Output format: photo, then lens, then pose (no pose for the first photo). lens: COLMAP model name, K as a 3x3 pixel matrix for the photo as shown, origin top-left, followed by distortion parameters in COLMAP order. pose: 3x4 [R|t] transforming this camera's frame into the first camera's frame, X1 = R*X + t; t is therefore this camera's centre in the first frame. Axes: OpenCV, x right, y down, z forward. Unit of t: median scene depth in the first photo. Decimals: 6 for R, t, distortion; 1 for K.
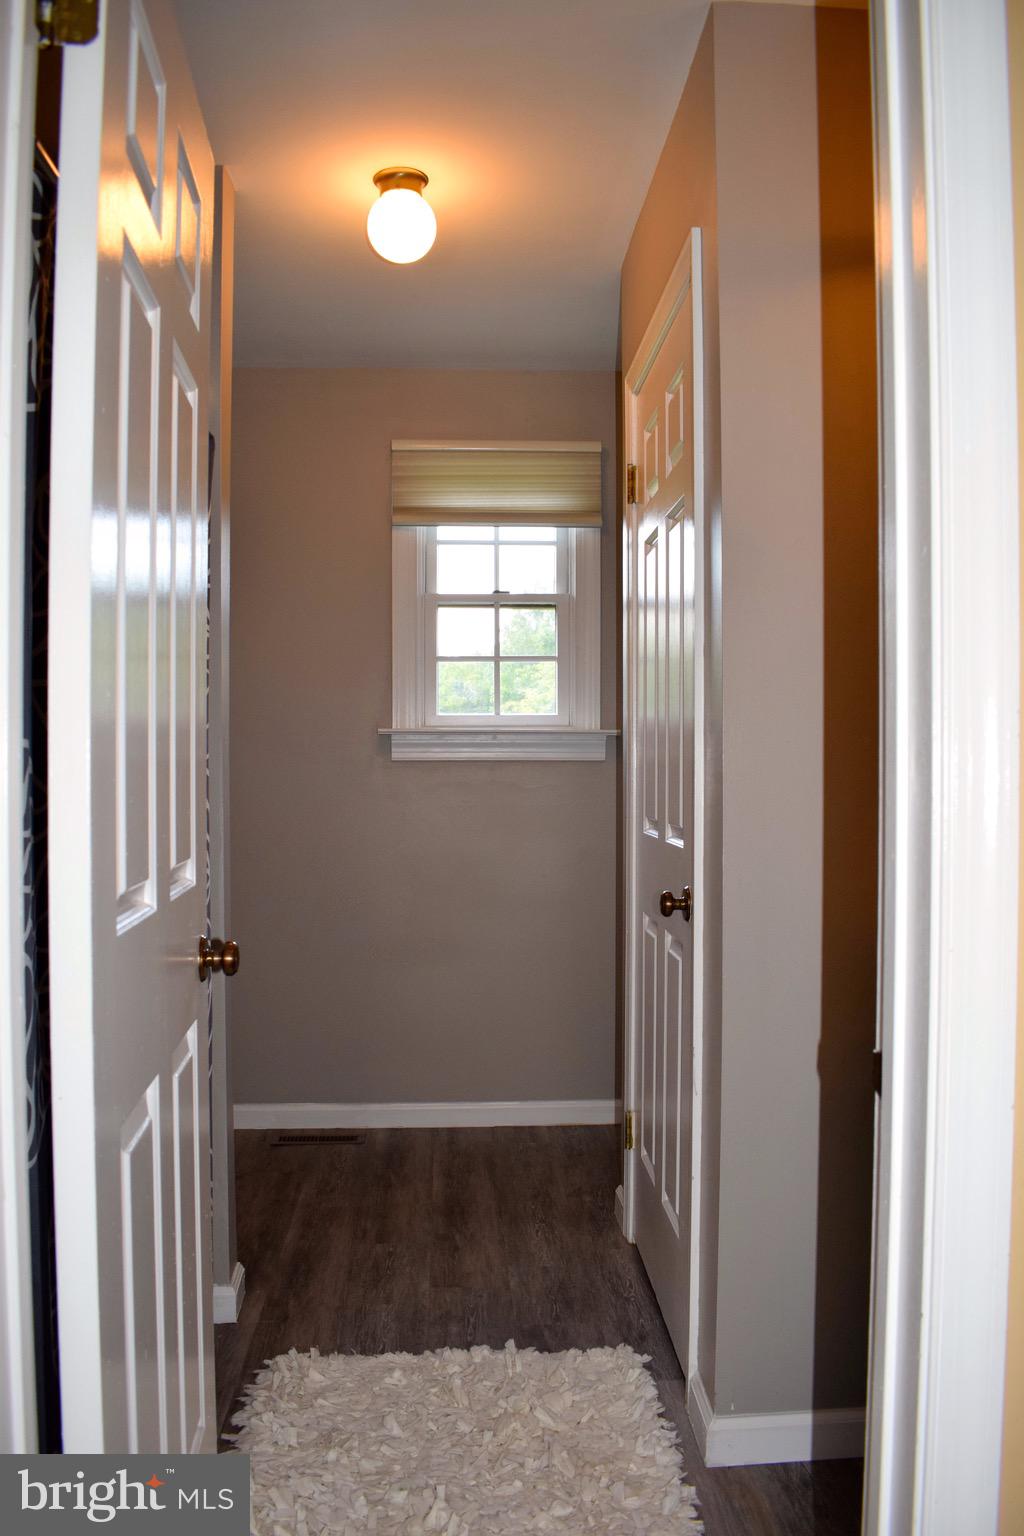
lens RADIAL K [[1194.6, 0, 508.6], [0, 1194.6, 784.7], [0, 0, 1]] dist [-0.095291, 0.011176]
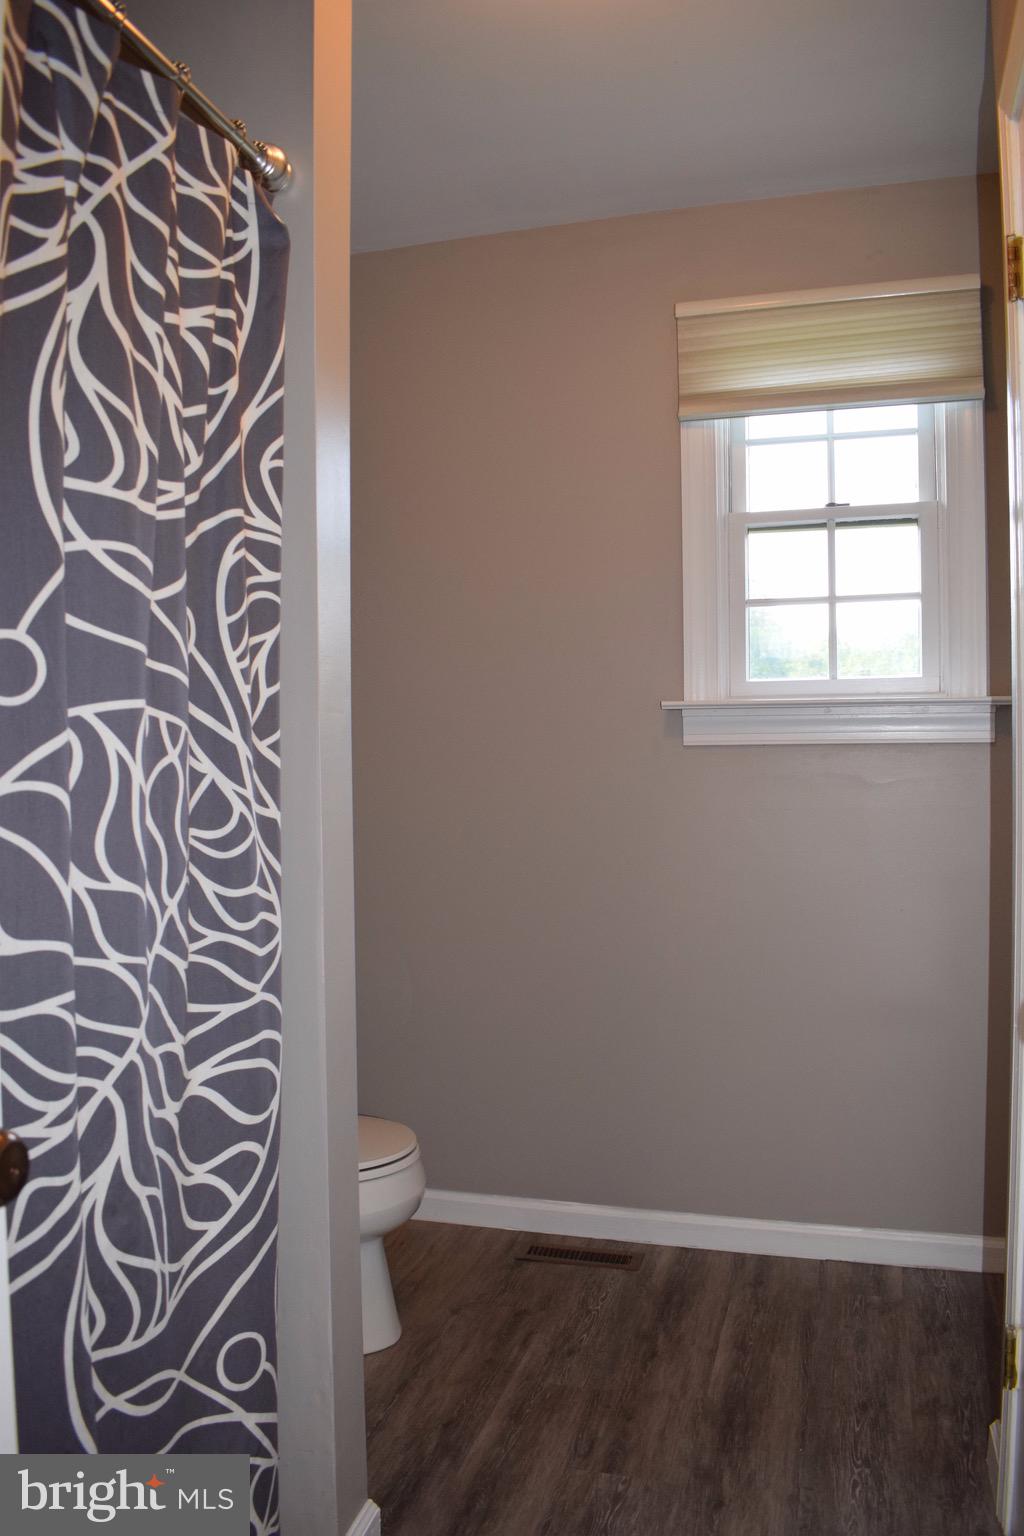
lens RADIAL K [[1194.6, 0, 508.6], [0, 1194.6, 784.7], [0, 0, 1]] dist [-0.095291, 0.011176]
pose [[0.944034, -0.001596, -0.329843, 0.041071], [0.003864, 0.999973, 0.006220, -0.001298], [0.329825, -0.007147, 0.944015, 0.284722]]
